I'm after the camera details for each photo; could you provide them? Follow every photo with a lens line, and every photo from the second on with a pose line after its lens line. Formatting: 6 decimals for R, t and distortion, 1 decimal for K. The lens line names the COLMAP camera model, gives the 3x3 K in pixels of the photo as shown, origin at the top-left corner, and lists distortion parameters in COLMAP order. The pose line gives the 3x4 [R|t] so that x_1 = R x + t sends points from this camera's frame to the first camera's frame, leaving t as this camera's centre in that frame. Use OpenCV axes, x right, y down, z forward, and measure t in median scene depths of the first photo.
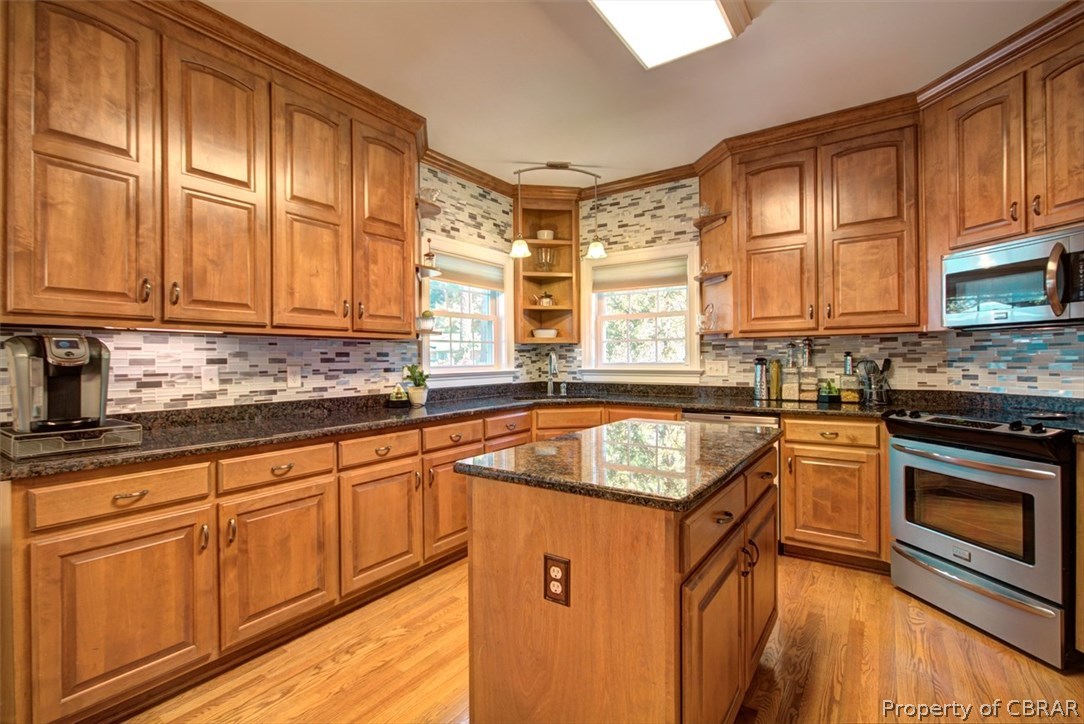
lens RADIAL K [[496.7, 0, 535.6], [0, 496.7, 359.2], [0, 0, 1]] dist [-0.002180, -0.001465]
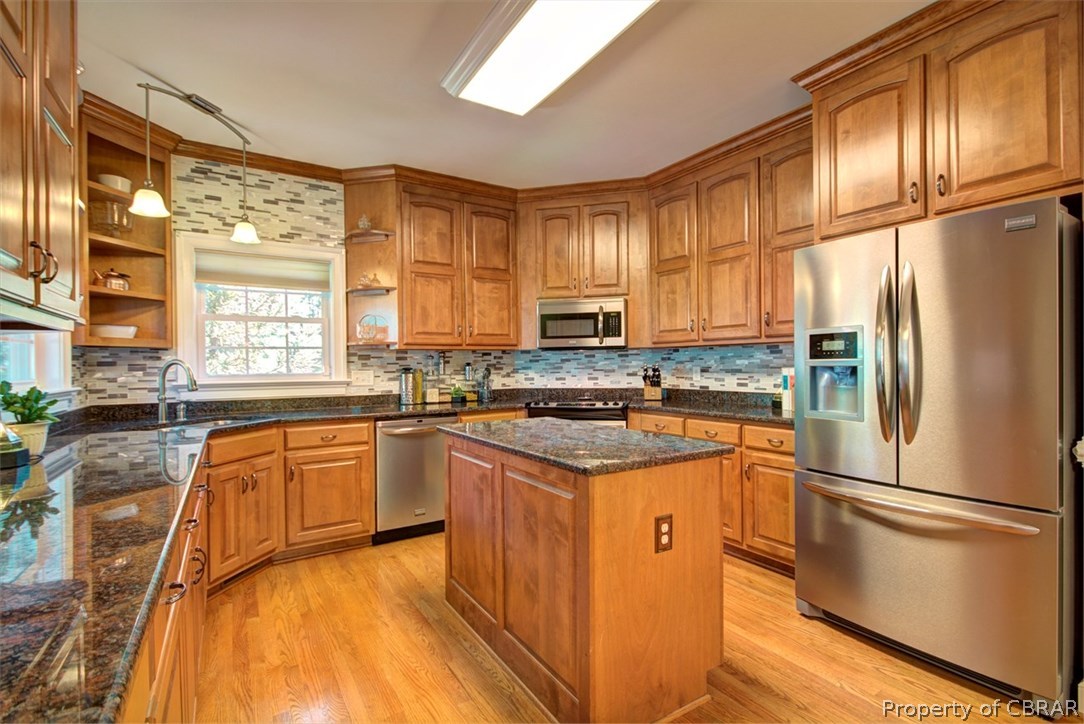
lens RADIAL K [[496.7, 0, 536.2], [0, 496.7, 366.9], [0, 0, 1]] dist [-0.002180, -0.001465]
pose [[0.392245, 0.000713, 0.919860, -0.501241], [0.008660, 0.999953, -0.004468, 0.003515], [-0.919820, 0.009718, 0.392220, 0.307859]]
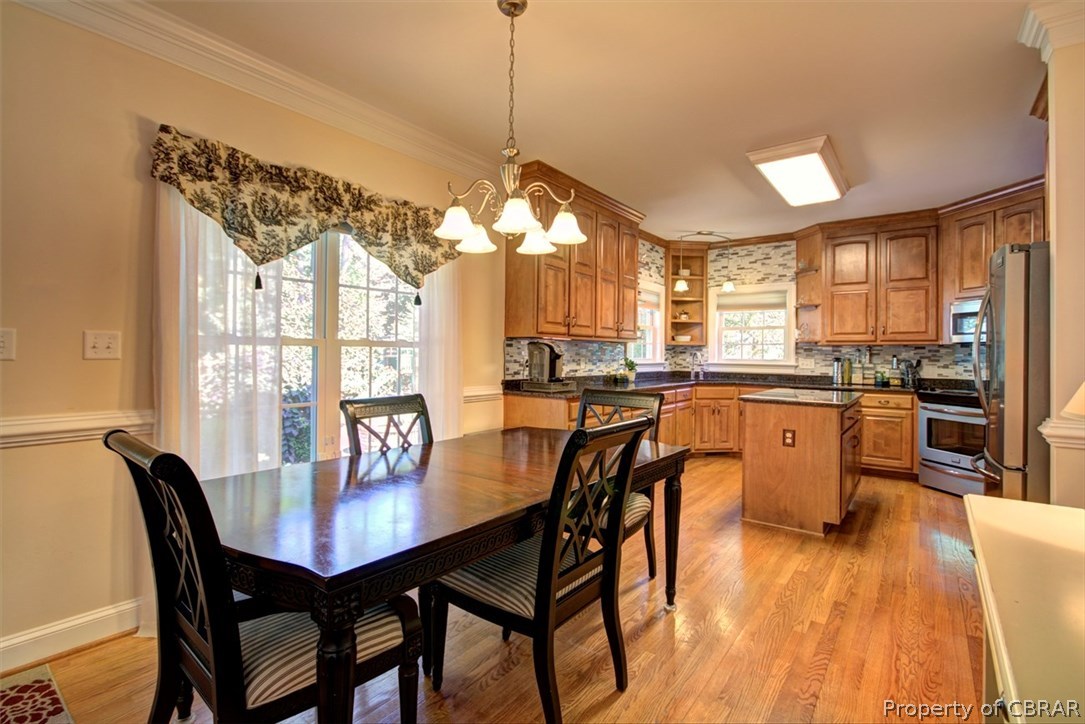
lens RADIAL K [[497.2, 0, 538.4], [0, 497.2, 350.4], [0, 0, 1]] dist [-0.002180, -0.001465]
pose [[0.998822, 0.018978, -0.044665, -0.470598], [-0.019331, 0.999785, -0.007468, 0.005148], [0.044513, 0.008323, 0.998974, -0.689056]]
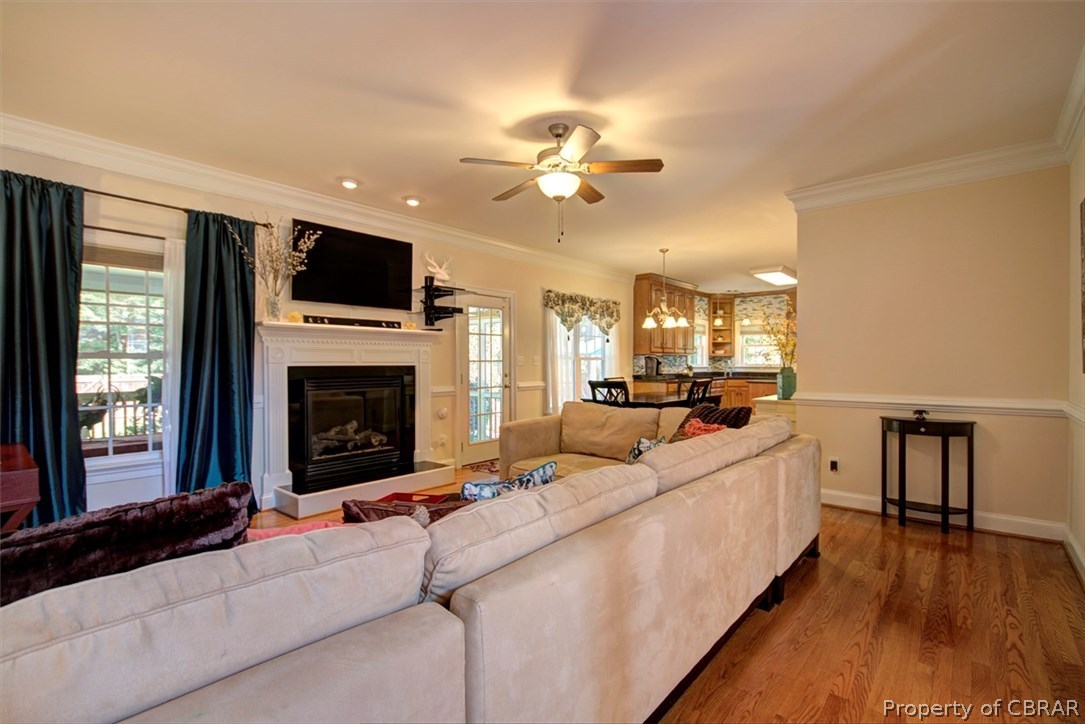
lens RADIAL K [[497.2, 0, 541.5], [0, 497.2, 365.3], [0, 0, 1]] dist [-0.002180, -0.001465]
pose [[0.994644, 0.009934, -0.102882, -0.816757], [-0.009334, 0.999937, 0.006312, 0.008774], [0.102938, -0.005317, 0.994674, -2.078397]]
